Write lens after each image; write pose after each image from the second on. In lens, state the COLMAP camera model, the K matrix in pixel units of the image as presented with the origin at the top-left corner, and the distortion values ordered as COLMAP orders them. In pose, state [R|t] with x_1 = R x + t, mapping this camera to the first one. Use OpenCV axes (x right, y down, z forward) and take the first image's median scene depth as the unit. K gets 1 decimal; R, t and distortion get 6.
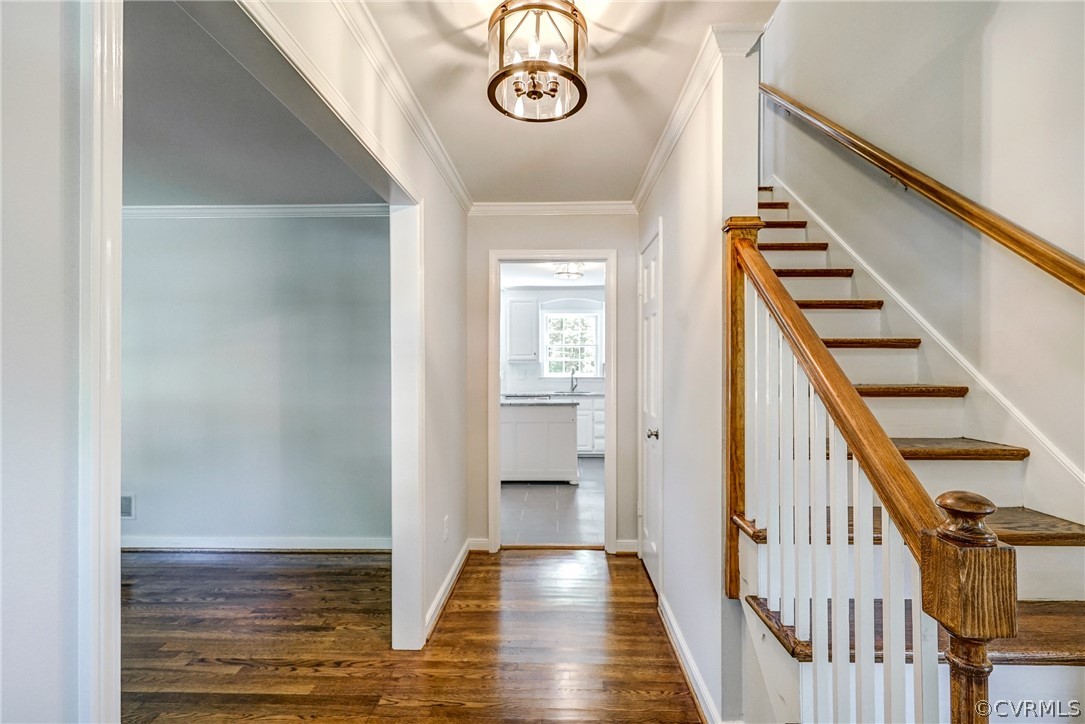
lens RADIAL K [[504.5, 0, 542.5], [0, 504.5, 362.0], [0, 0, 1]] dist [0.000255, 0.000285]
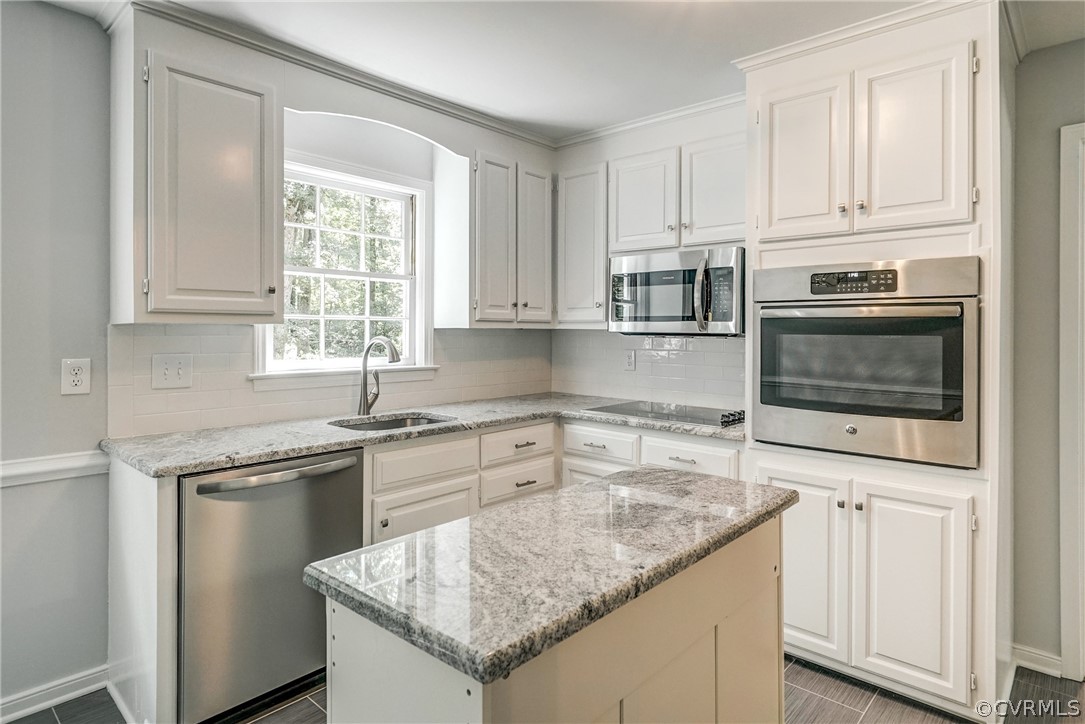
lens RADIAL K [[608.7, 0, 560.3], [0, 608.7, 328.3], [0, 0, 1]] dist [0.004469, 0.000354]
pose [[0.631191, 0.012133, 0.775532, -0.165118], [-0.009659, 0.999923, -0.007782, 0.004828], [-0.775567, -0.002578, 0.631260, 0.656902]]
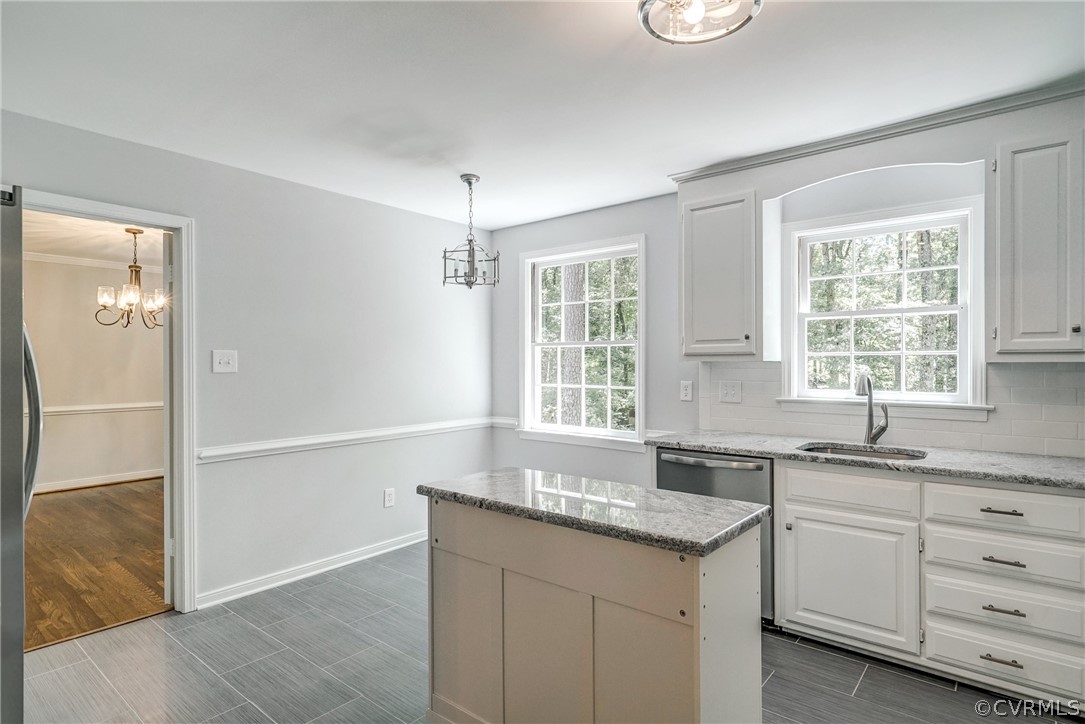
lens RADIAL K [[563.2, 0, 542.5], [0, 563.2, 362.0], [0, 0, 1]] dist [-0.004771, -0.000744]
pose [[0.790296, 0.002857, -0.612718, 0.117283], [-0.000786, 0.999993, 0.003648, 0.000969], [0.612724, -0.002401, 0.790293, 0.557923]]
